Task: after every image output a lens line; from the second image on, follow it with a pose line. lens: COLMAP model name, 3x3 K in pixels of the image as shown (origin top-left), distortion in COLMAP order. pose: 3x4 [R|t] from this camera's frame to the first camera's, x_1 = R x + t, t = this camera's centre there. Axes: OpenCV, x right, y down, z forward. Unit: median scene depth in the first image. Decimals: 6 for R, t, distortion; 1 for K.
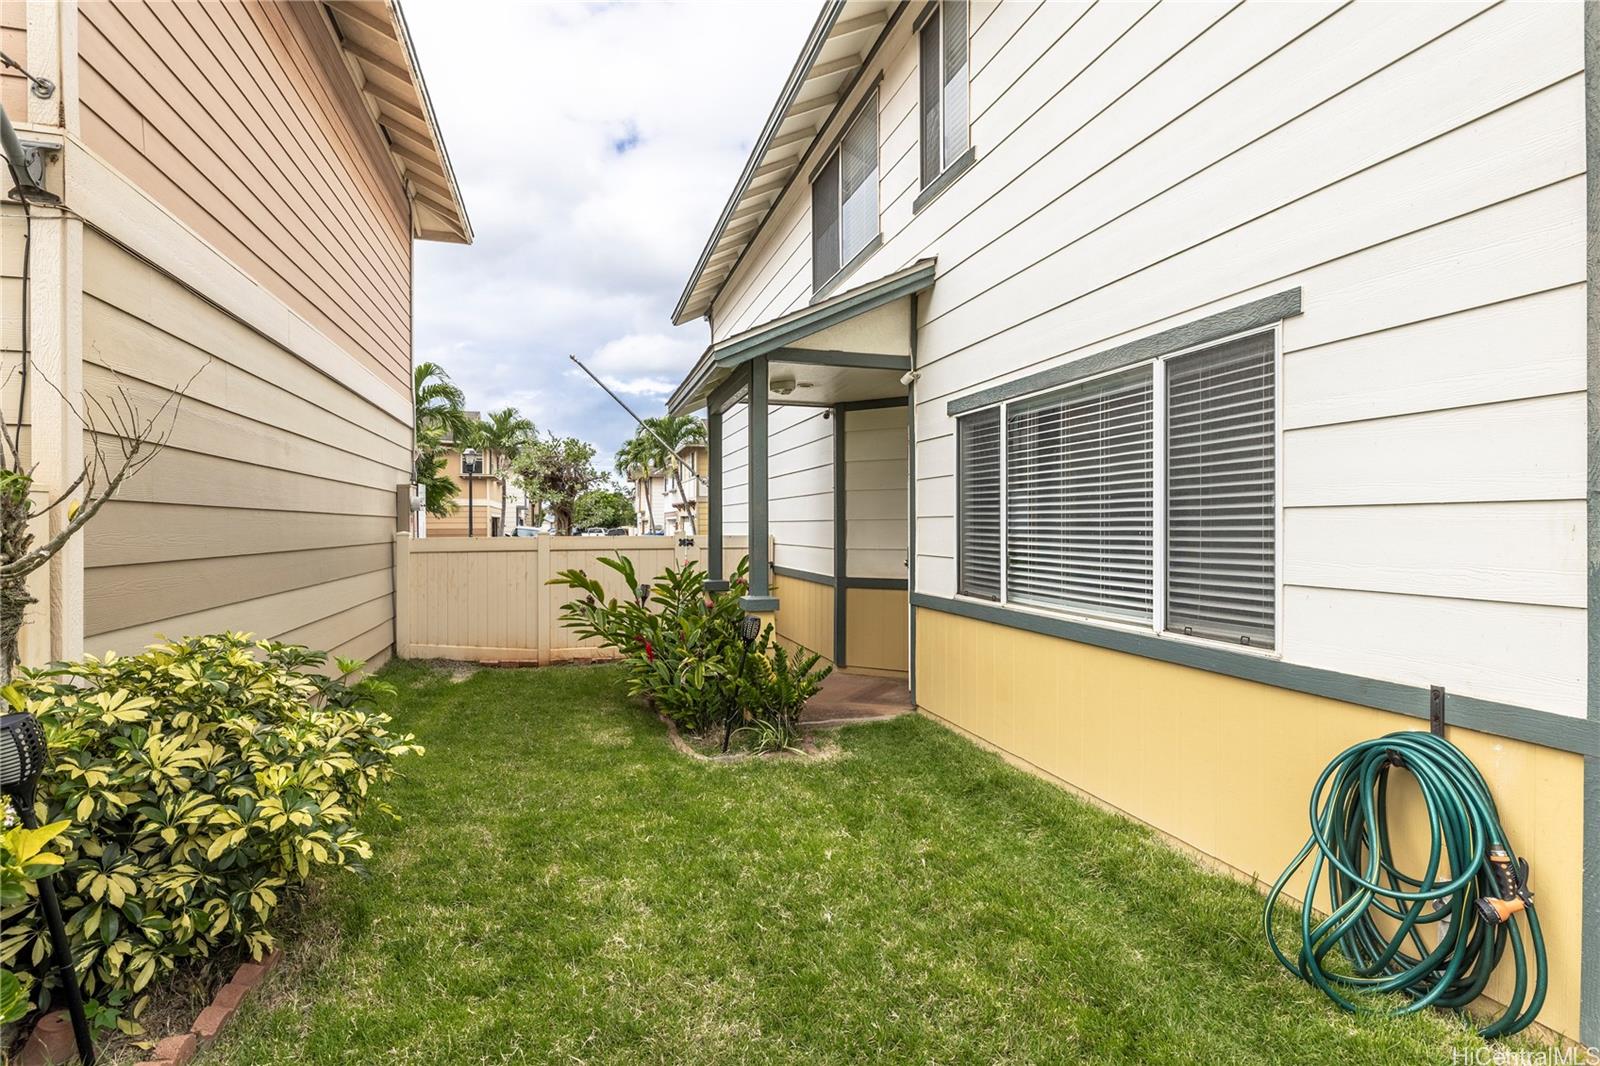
lens RADIAL K [[757.1, 0, 801.1], [0, 757.1, 528.8], [0, 0, 1]] dist [-0.004550, 0.000320]
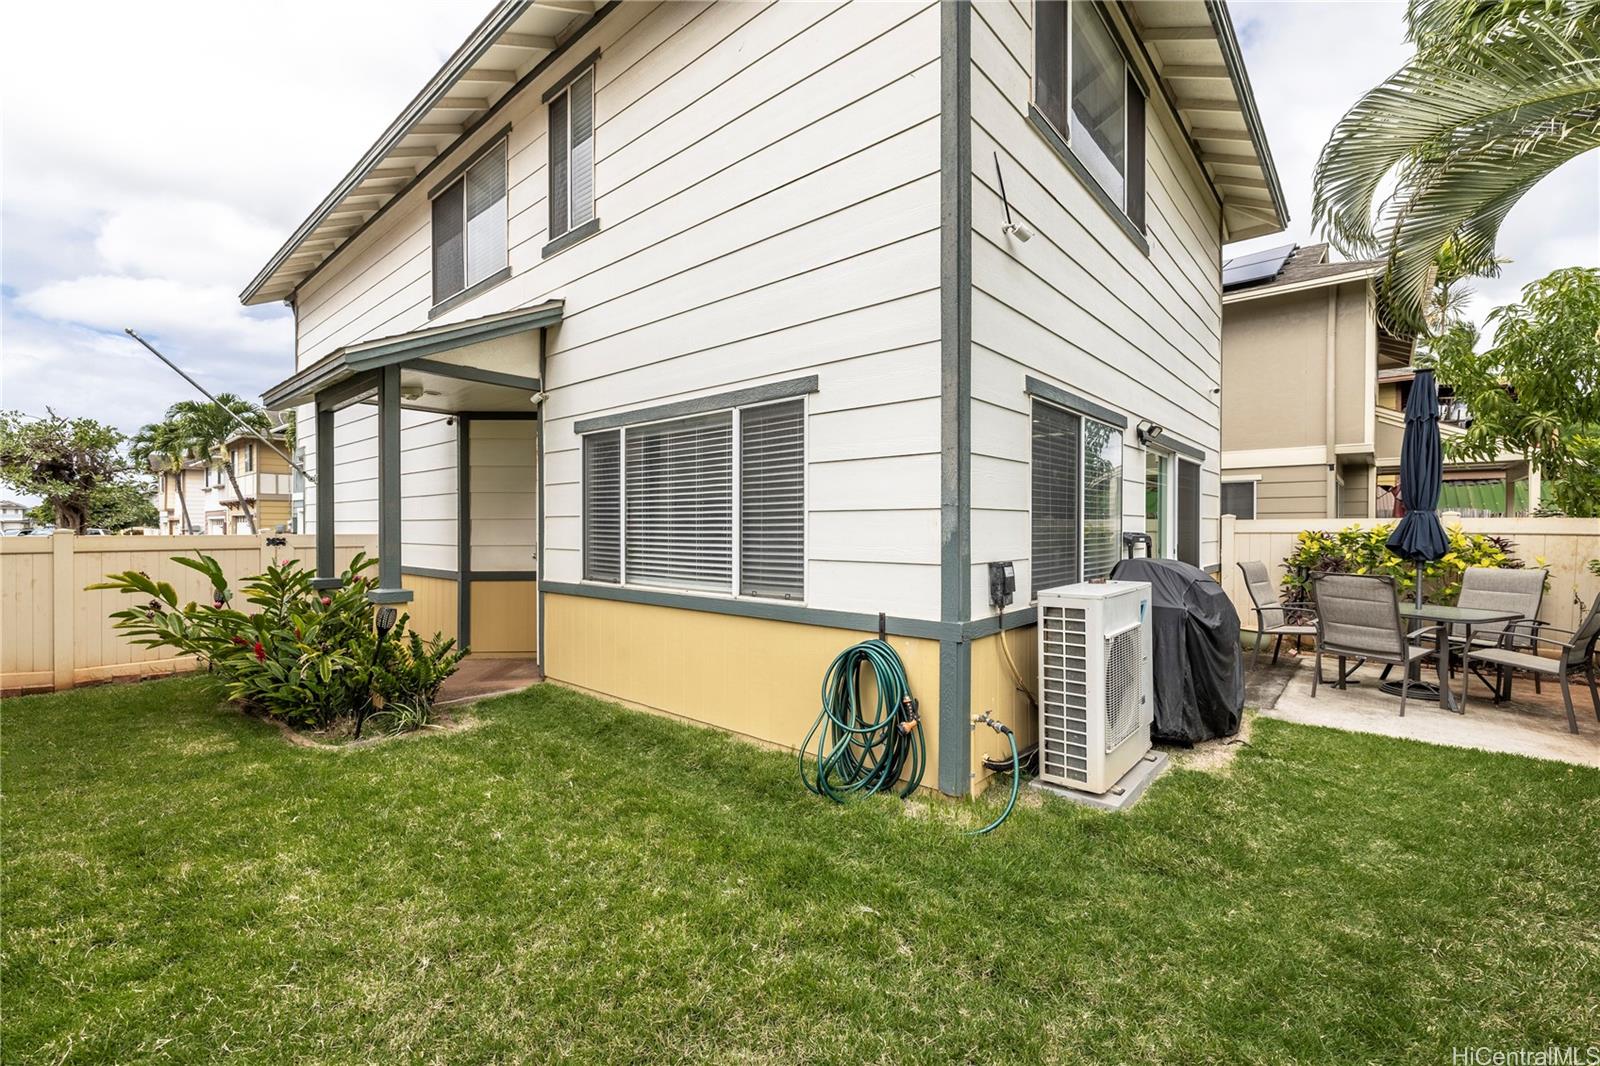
lens RADIAL K [[669.7, 0, 796.7], [0, 669.7, 532.3], [0, 0, 1]] dist [-0.000980, -0.000764]
pose [[0.851602, 0.000558, 0.524188, -0.097010], [-0.001509, 0.999998, 0.001387, 0.011182], [-0.524186, -0.001973, 0.851601, -0.149176]]
